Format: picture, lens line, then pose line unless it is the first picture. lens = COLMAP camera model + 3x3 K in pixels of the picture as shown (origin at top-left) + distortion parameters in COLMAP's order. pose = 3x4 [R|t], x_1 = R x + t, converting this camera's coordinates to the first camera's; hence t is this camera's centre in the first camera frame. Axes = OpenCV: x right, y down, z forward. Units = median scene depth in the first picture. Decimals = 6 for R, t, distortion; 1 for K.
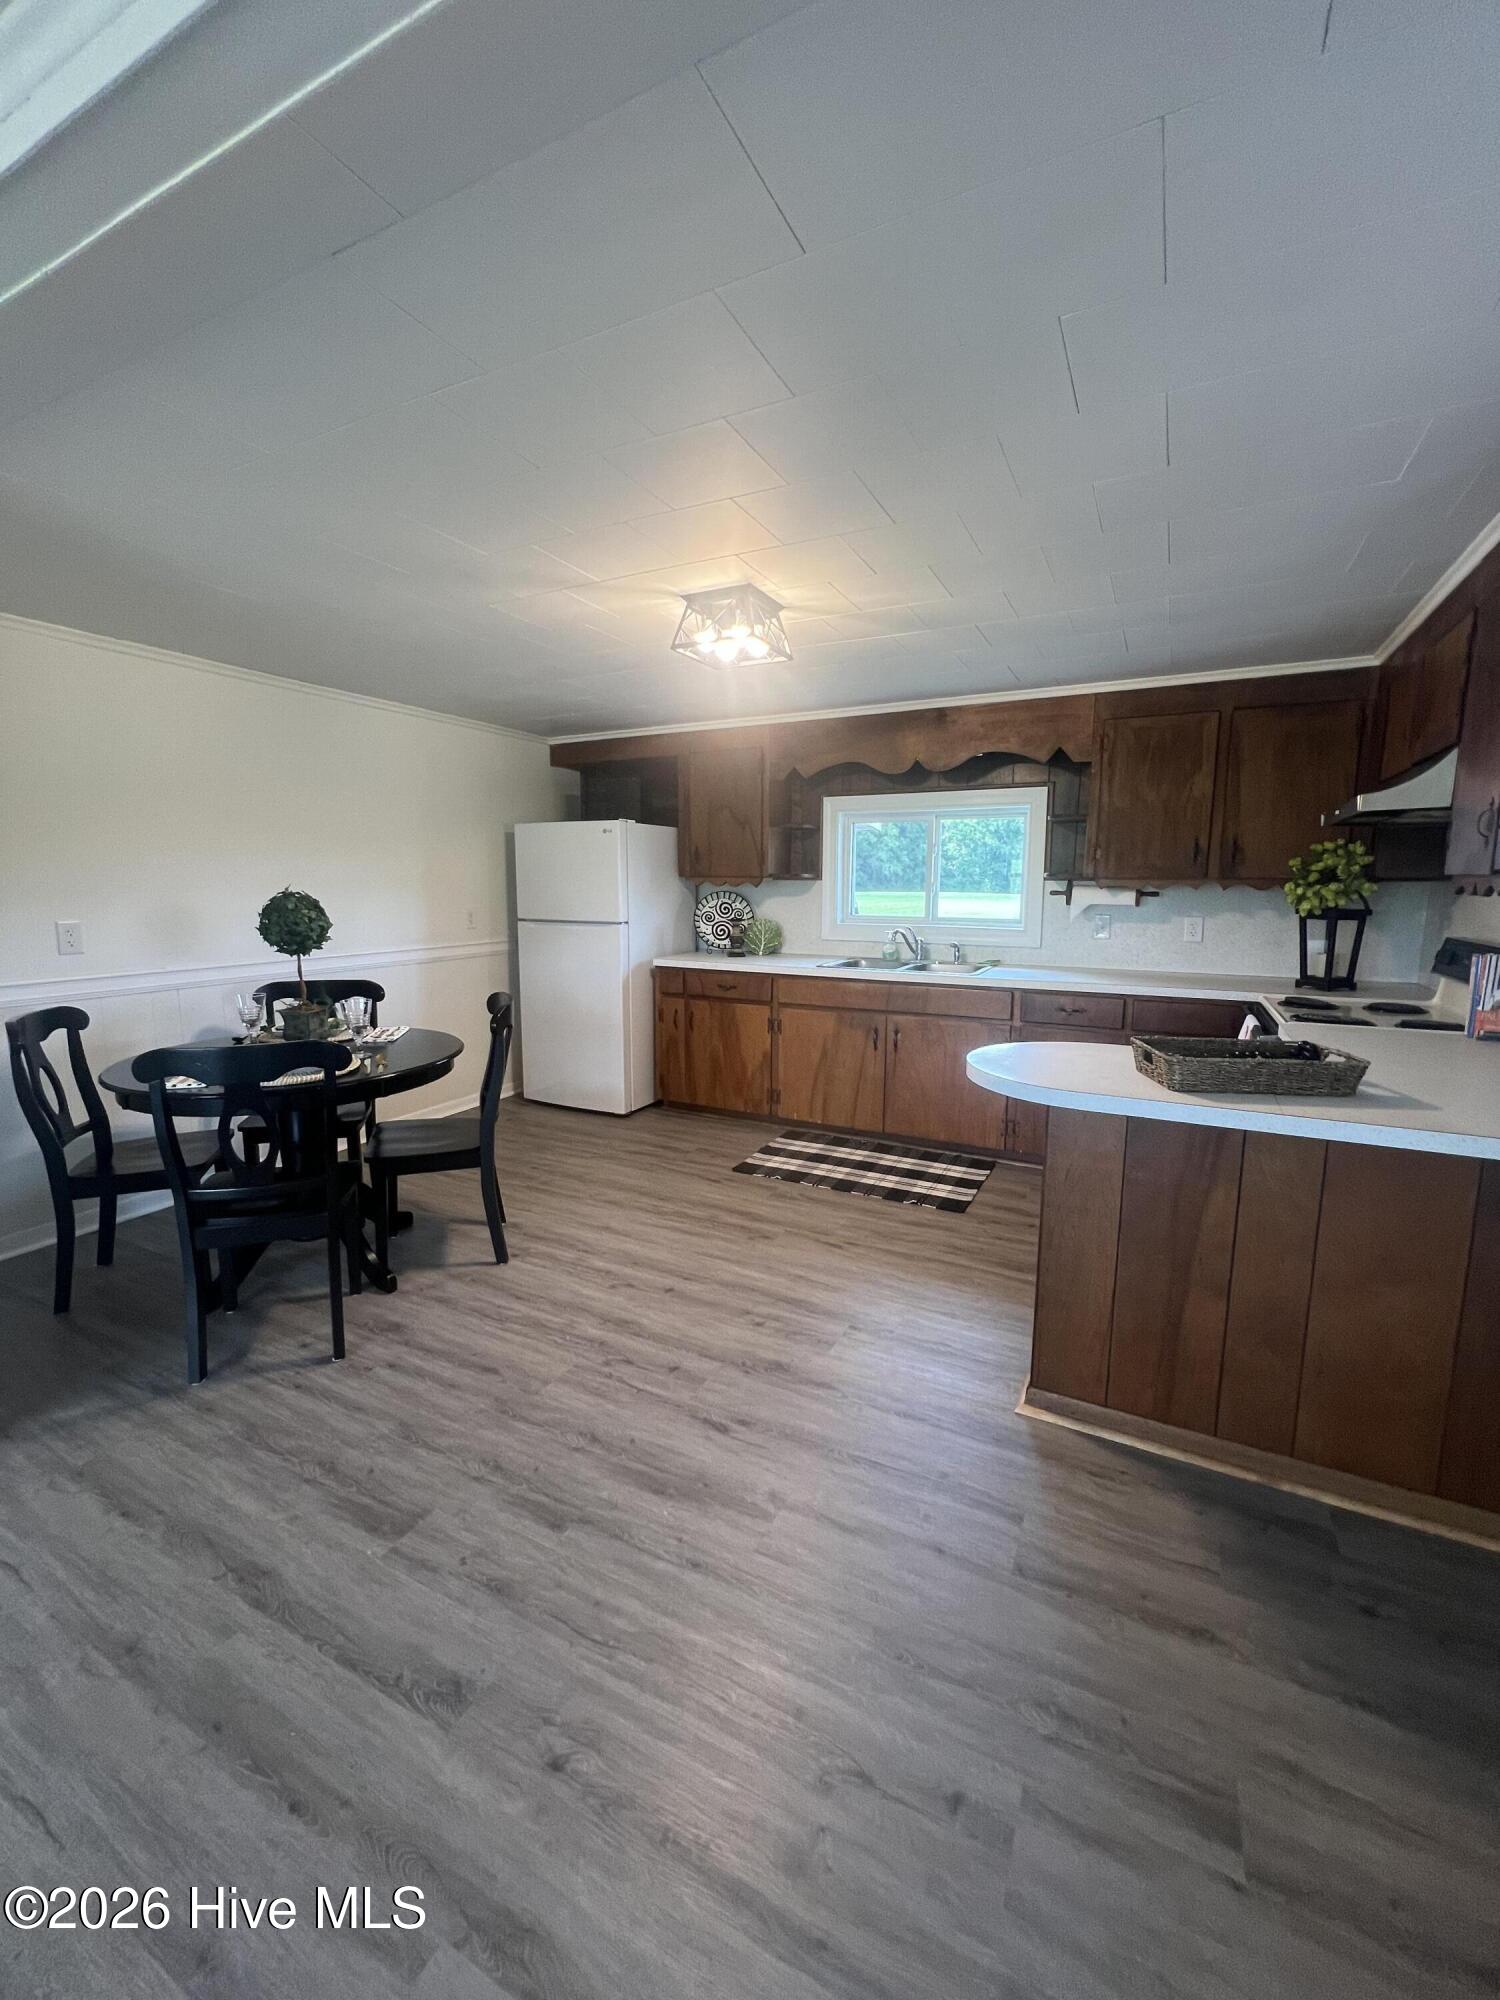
lens RADIAL K [[805.5, 0, 752.6], [0, 805.5, 996.1], [0, 0, 1]] dist [-0.002305, 0.001591]
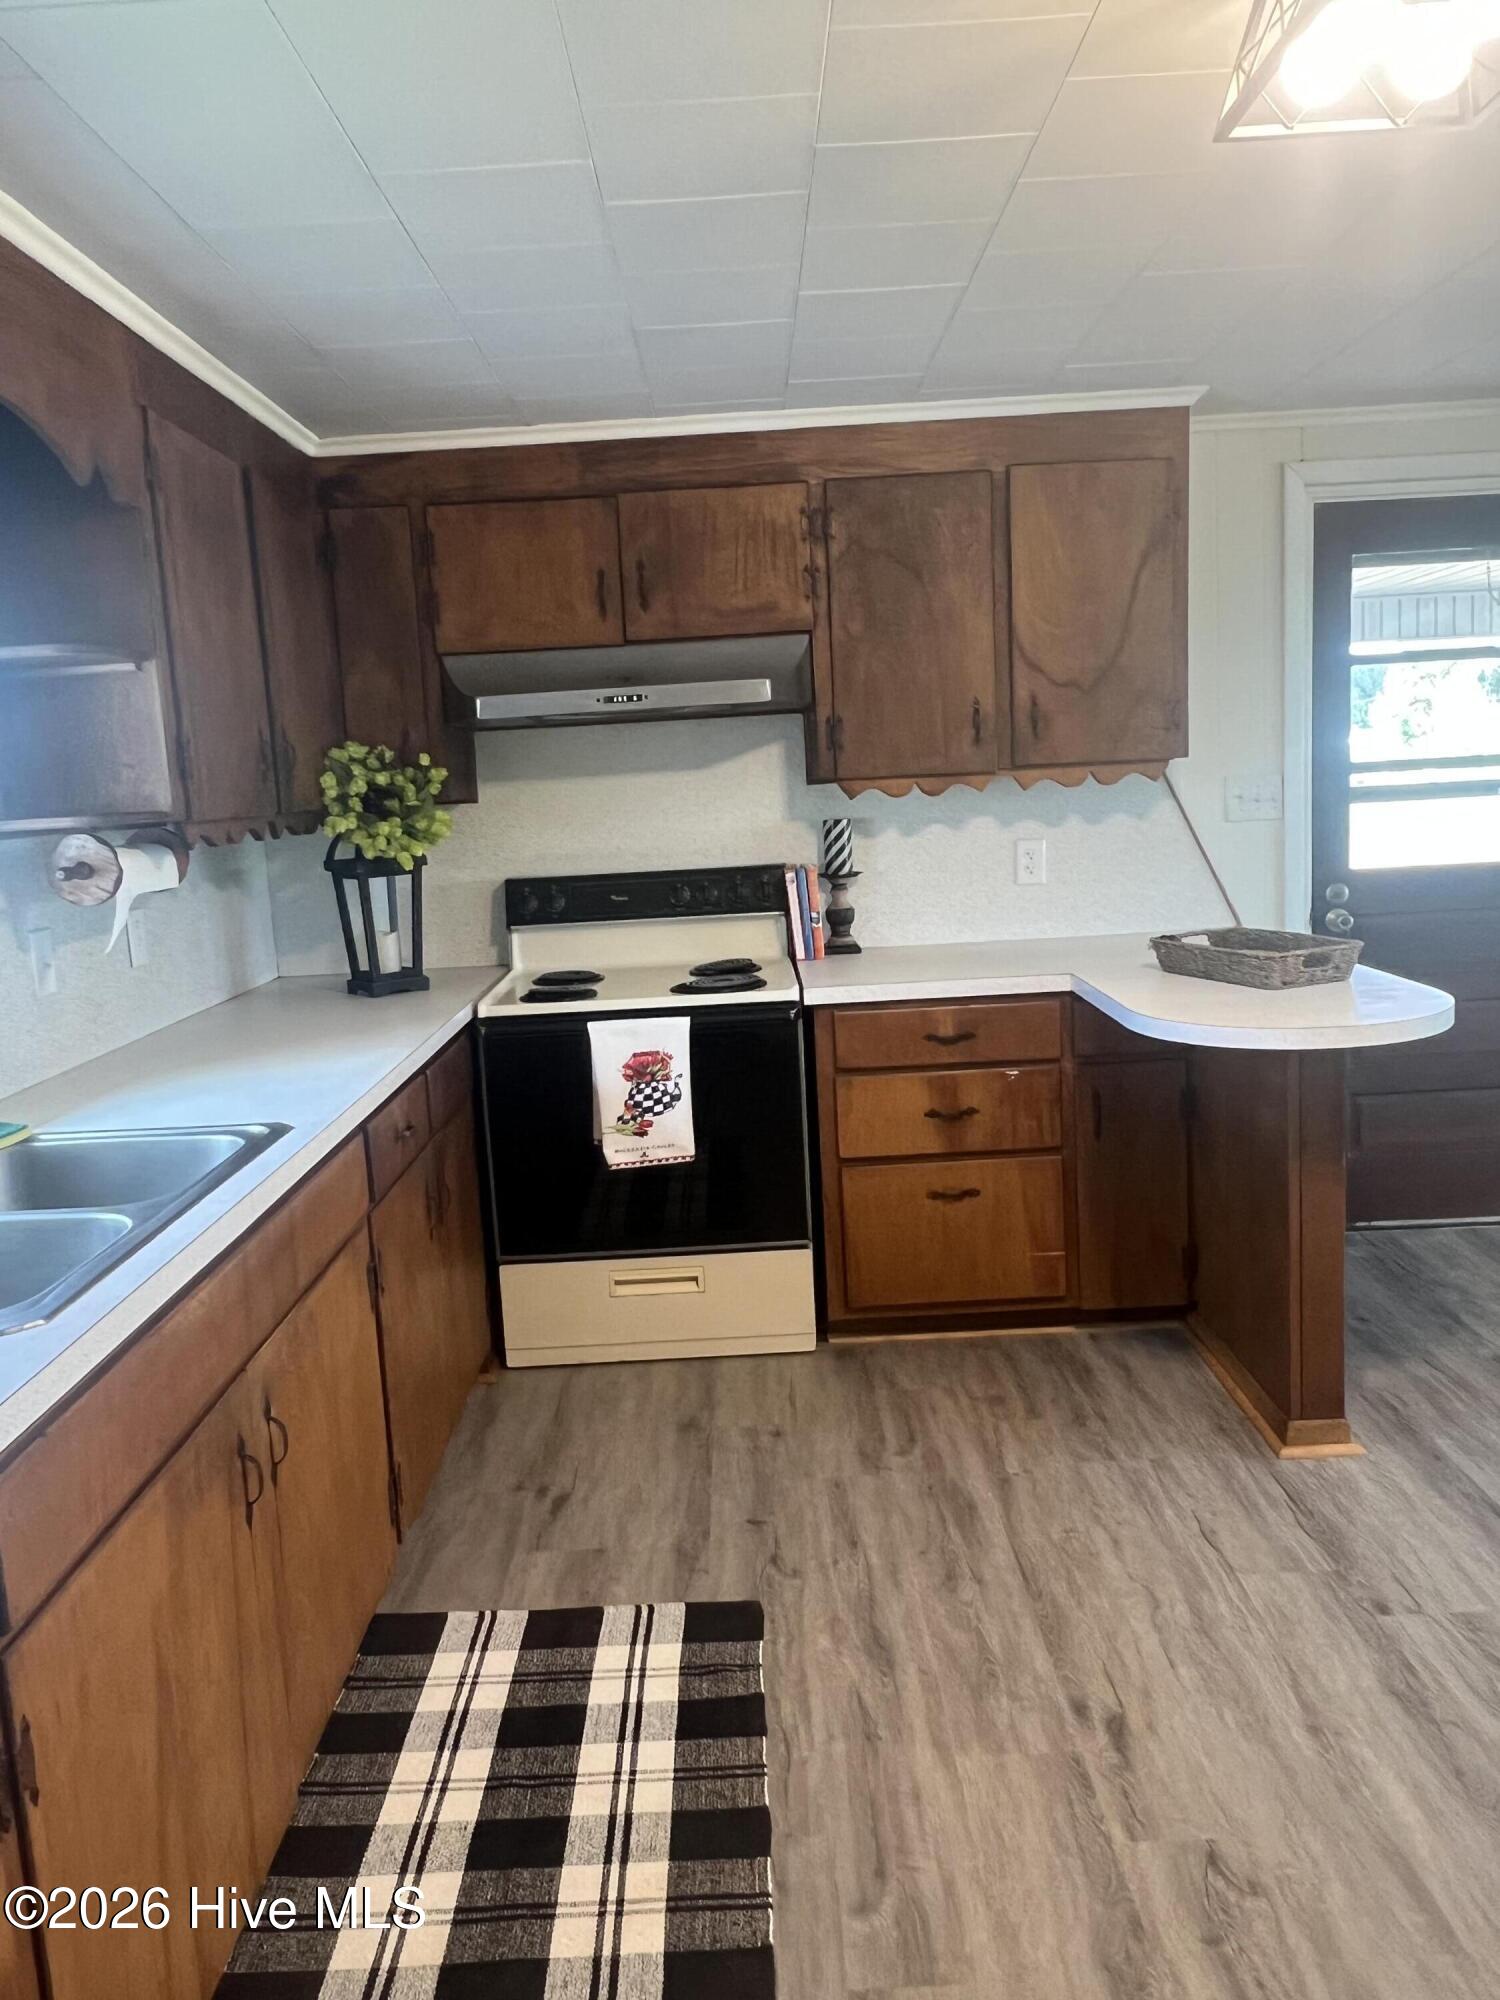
lens RADIAL K [[1435.0, 0, 739.6], [0, 1435.0, 989.3], [0, 0, 1]] dist [0.003069, -0.006145]
pose [[-0.457111, -0.111443, 0.882400, -0.398126], [0.176015, 0.961162, 0.212571, -0.219386], [-0.871819, 0.252484, -0.419742, 1.403485]]
